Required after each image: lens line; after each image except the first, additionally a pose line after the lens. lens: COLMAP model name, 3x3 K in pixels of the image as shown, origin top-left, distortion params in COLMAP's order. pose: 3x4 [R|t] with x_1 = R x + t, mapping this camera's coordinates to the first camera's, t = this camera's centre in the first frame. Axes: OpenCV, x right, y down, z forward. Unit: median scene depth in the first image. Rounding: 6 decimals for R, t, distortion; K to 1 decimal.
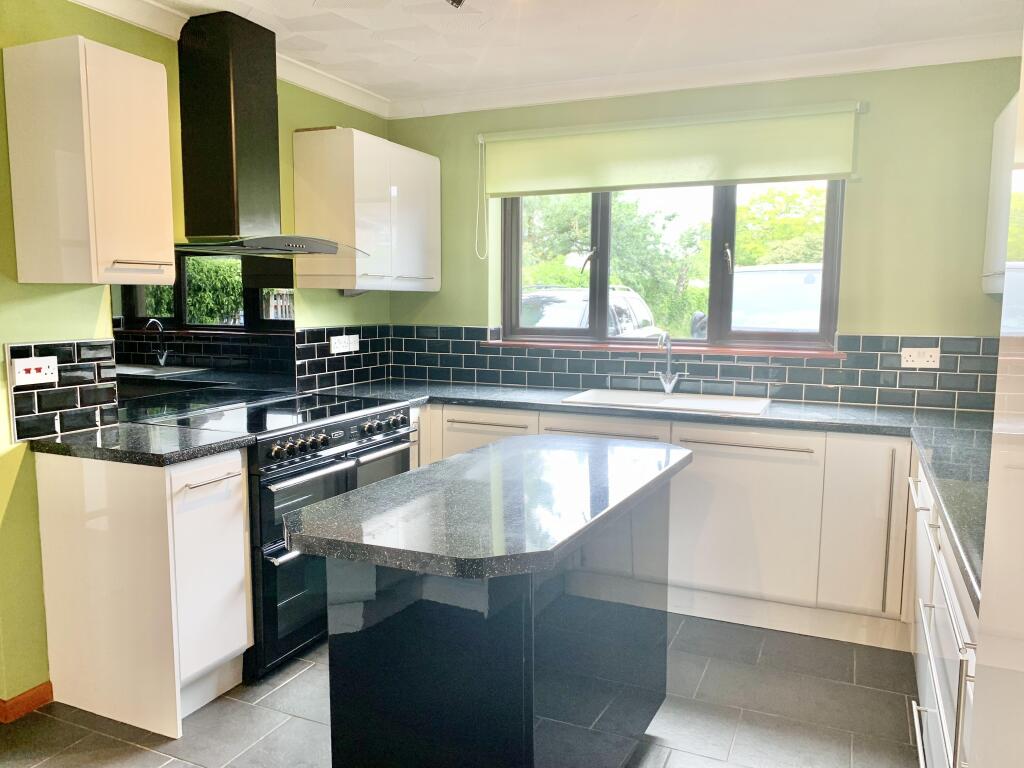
lens RADIAL K [[774.3, 0, 512.0], [0, 774.3, 384.0], [0, 0, 1]] dist [0.218814, -0.368176]
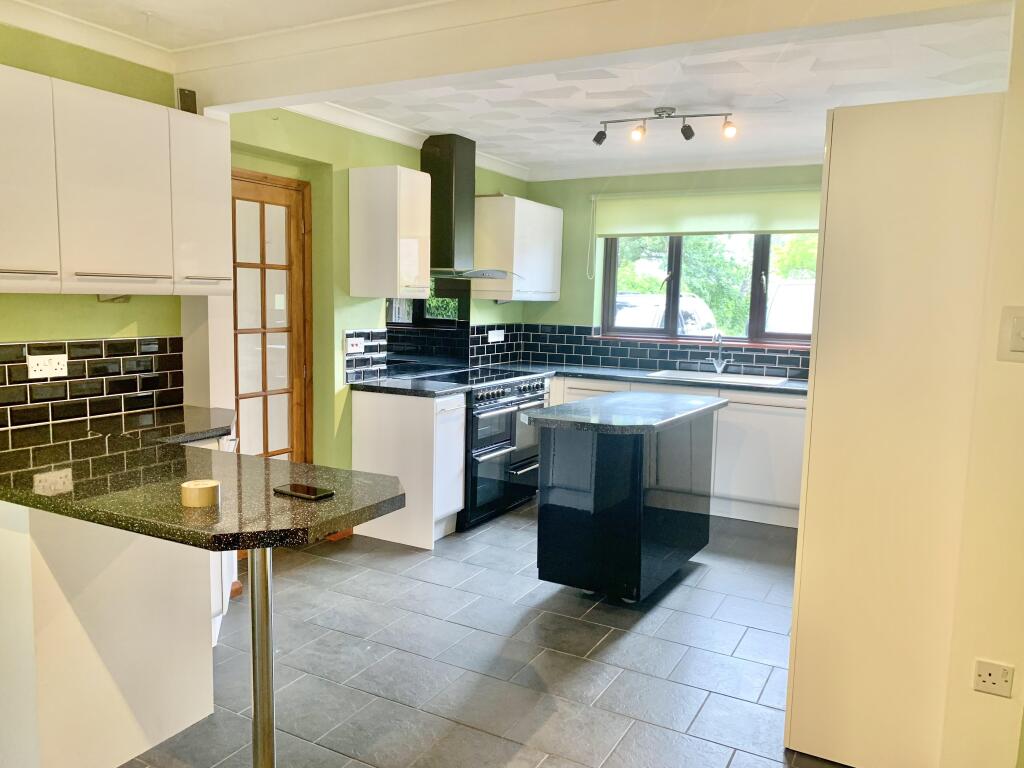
lens RADIAL K [[774.3, 0, 512.0], [0, 774.3, 384.0], [0, 0, 1]] dist [0.218814, -0.368176]
pose [[0.996651, 0.026830, -0.077248, -0.071495], [-0.026814, 0.999640, 0.001247, 0.039364], [0.077253, 0.000828, 0.997011, -0.489336]]
